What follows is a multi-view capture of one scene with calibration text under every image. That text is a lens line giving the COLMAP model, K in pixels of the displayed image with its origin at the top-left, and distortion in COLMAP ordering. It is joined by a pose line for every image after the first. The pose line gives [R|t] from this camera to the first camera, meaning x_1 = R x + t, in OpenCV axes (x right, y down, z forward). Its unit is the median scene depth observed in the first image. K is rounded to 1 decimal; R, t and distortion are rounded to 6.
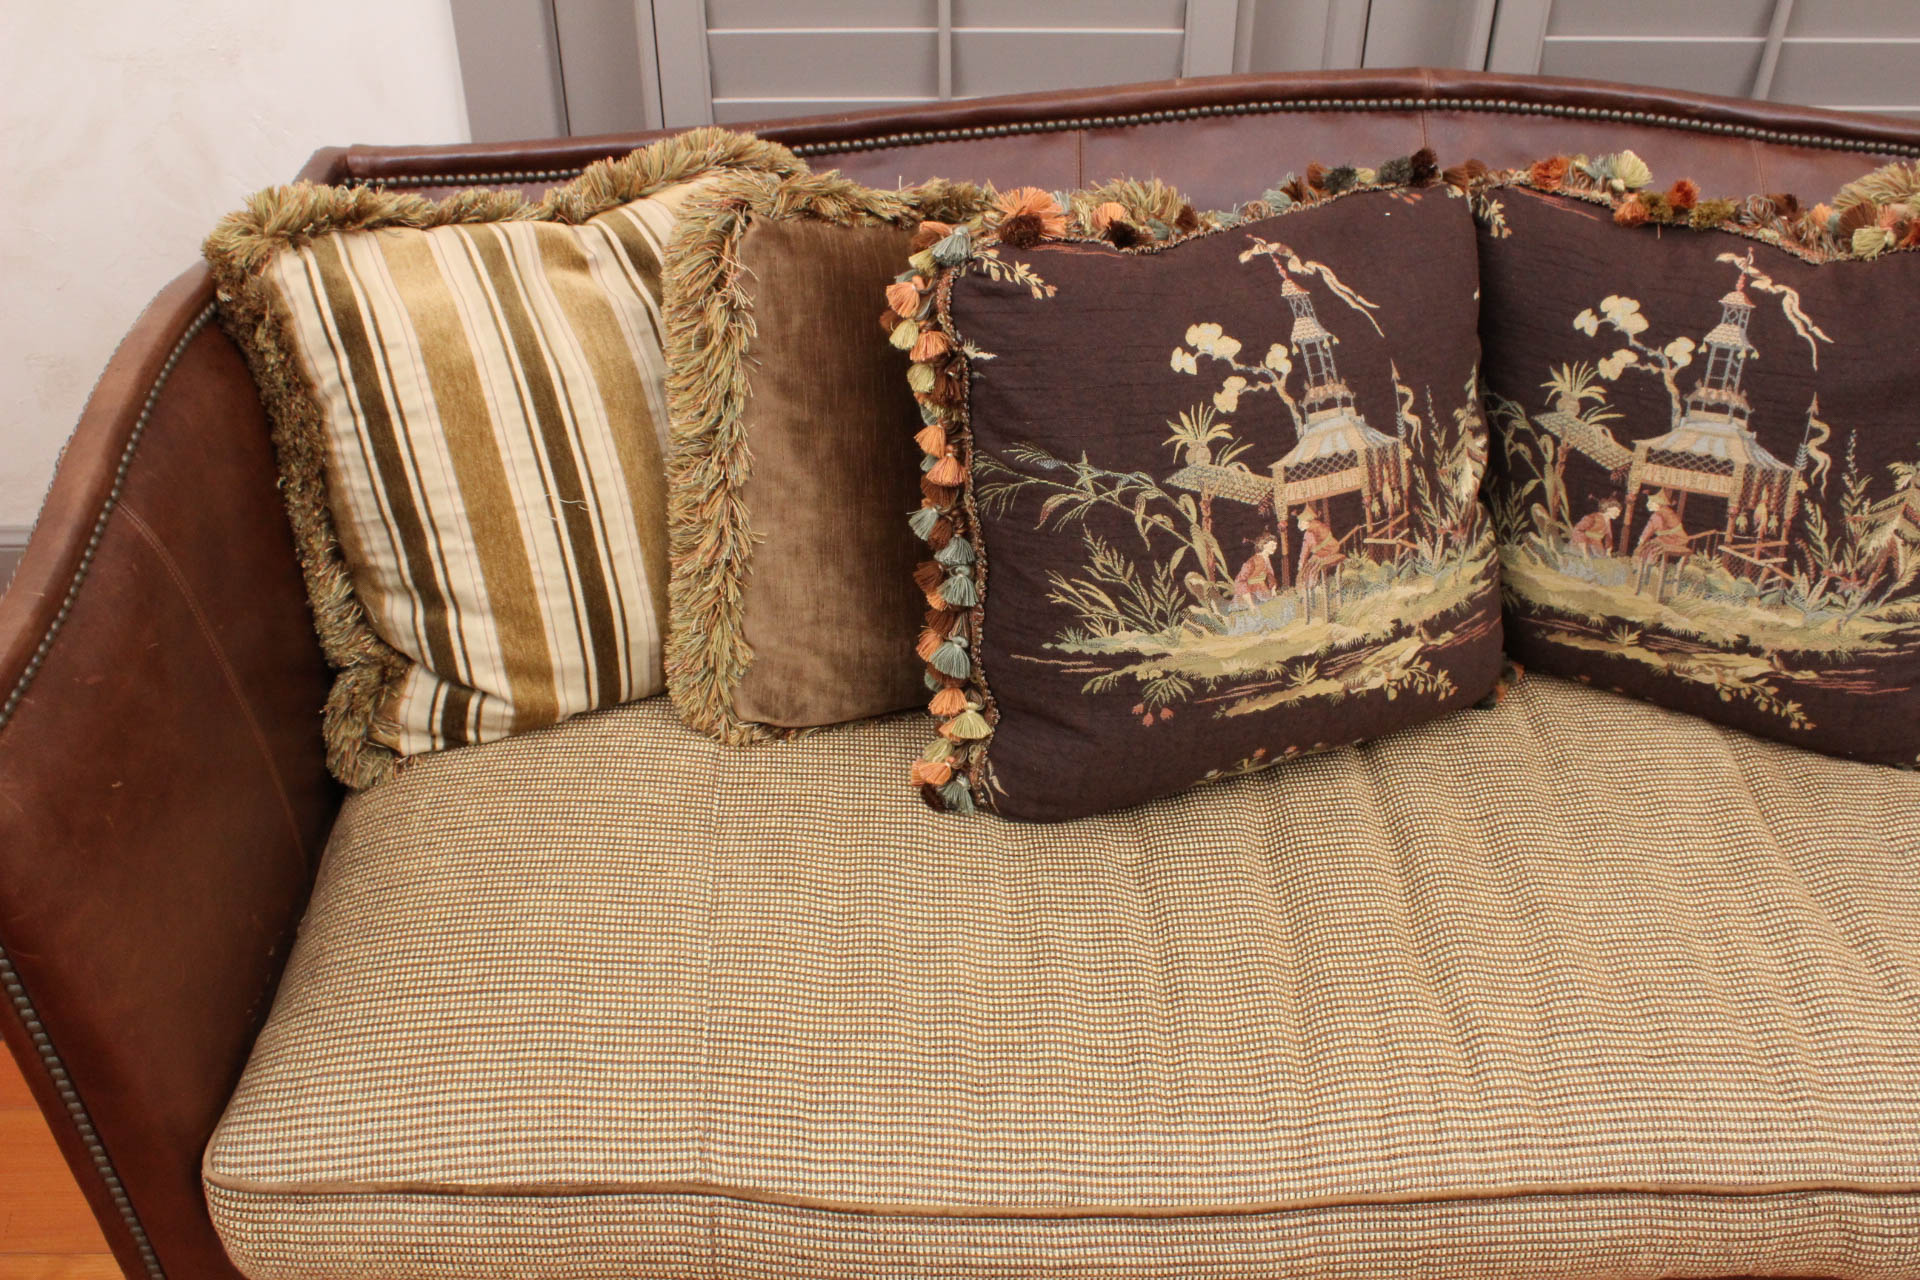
lens RADIAL K [[1769.2, 0, 960.0], [0, 1769.2, 640.0], [0, 0, 1]] dist [-0.150801, 0.147180]
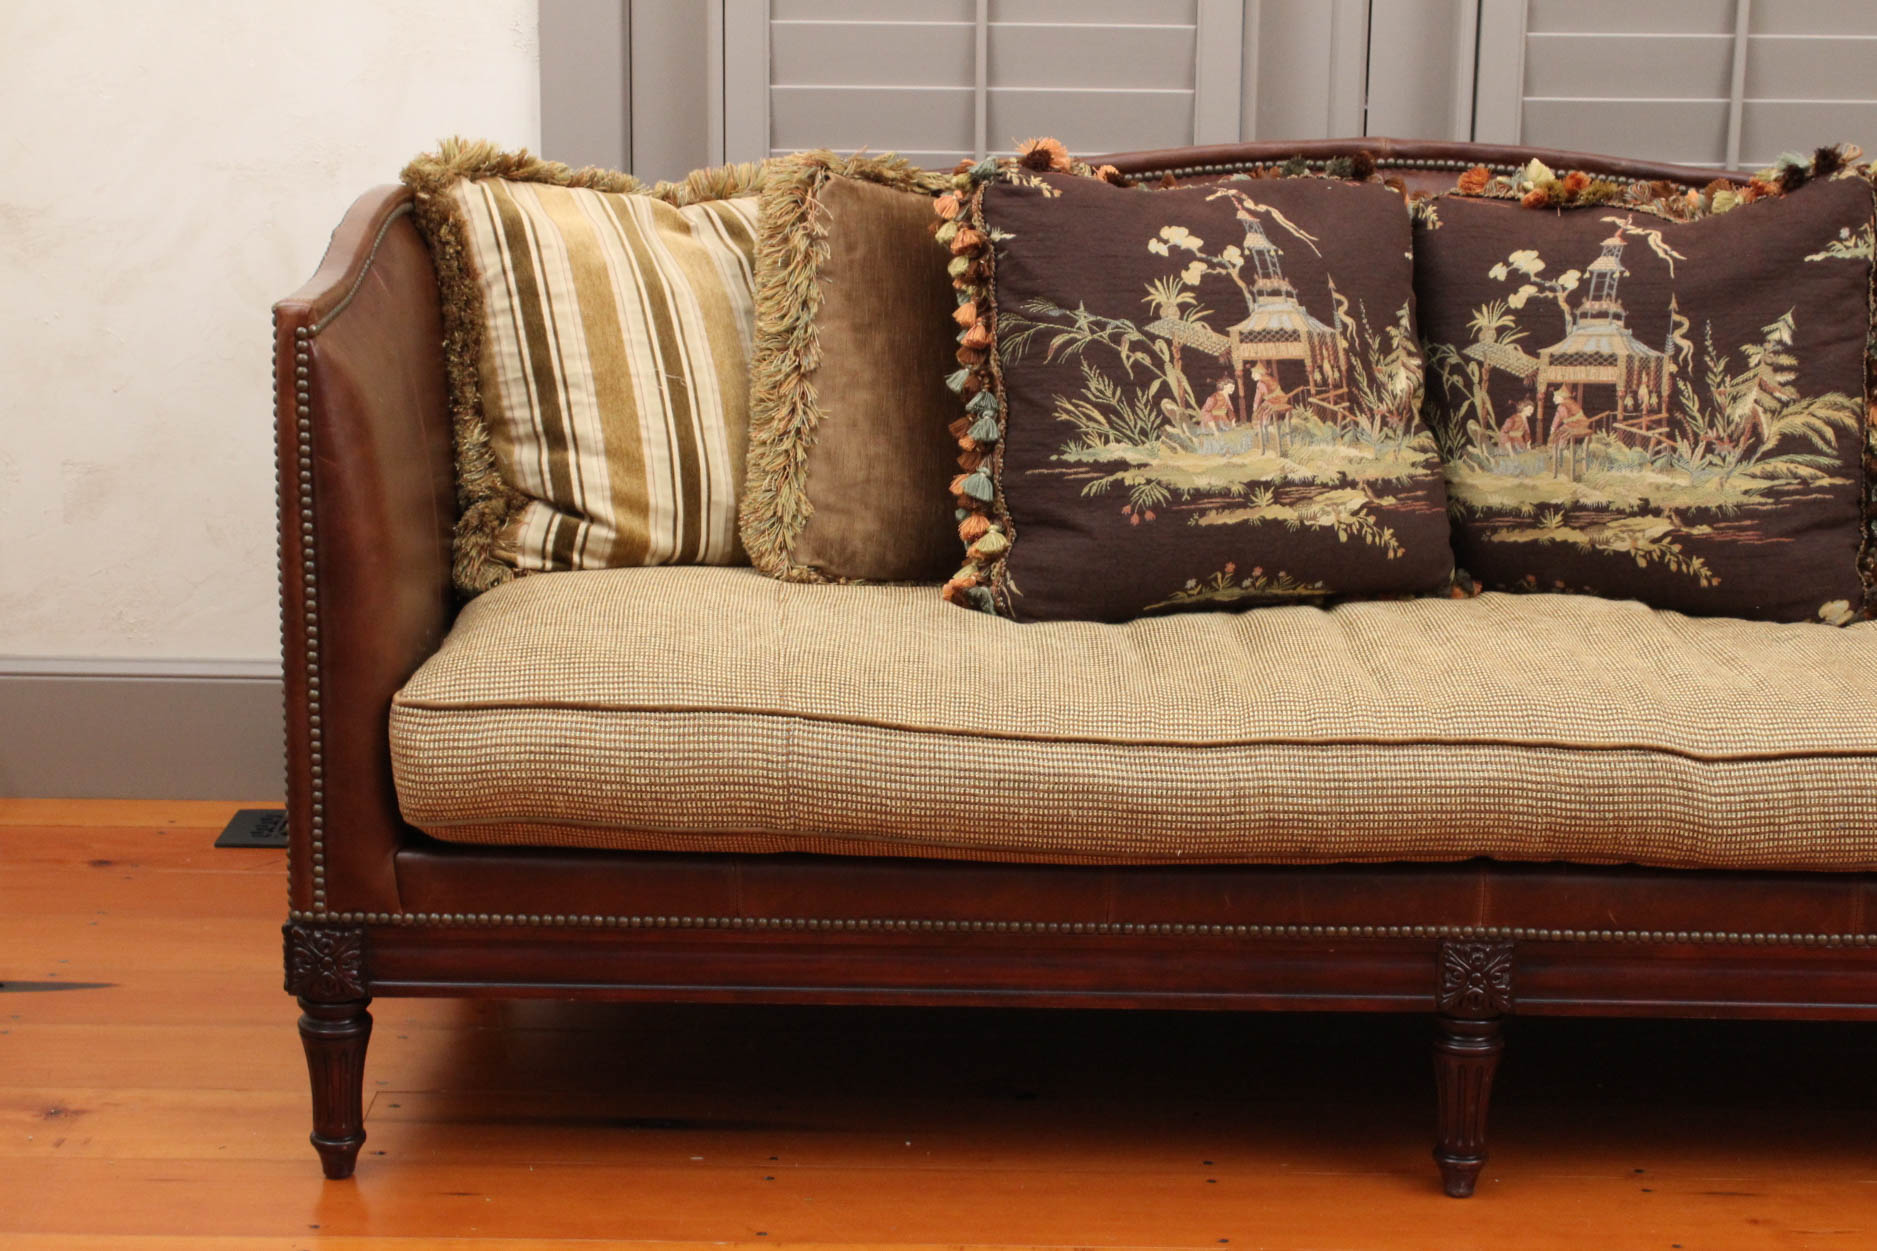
lens RADIAL K [[3114.6, 0, 928.1], [0, 3114.6, 623.6], [0, 0, 1]] dist [-0.031760, 0.115895]
pose [[0.999557, 0.016163, -0.024972, 0.016637], [-0.024828, 0.915687, -0.401126, 0.979645], [0.016383, 0.401568, 0.915683, -0.966625]]
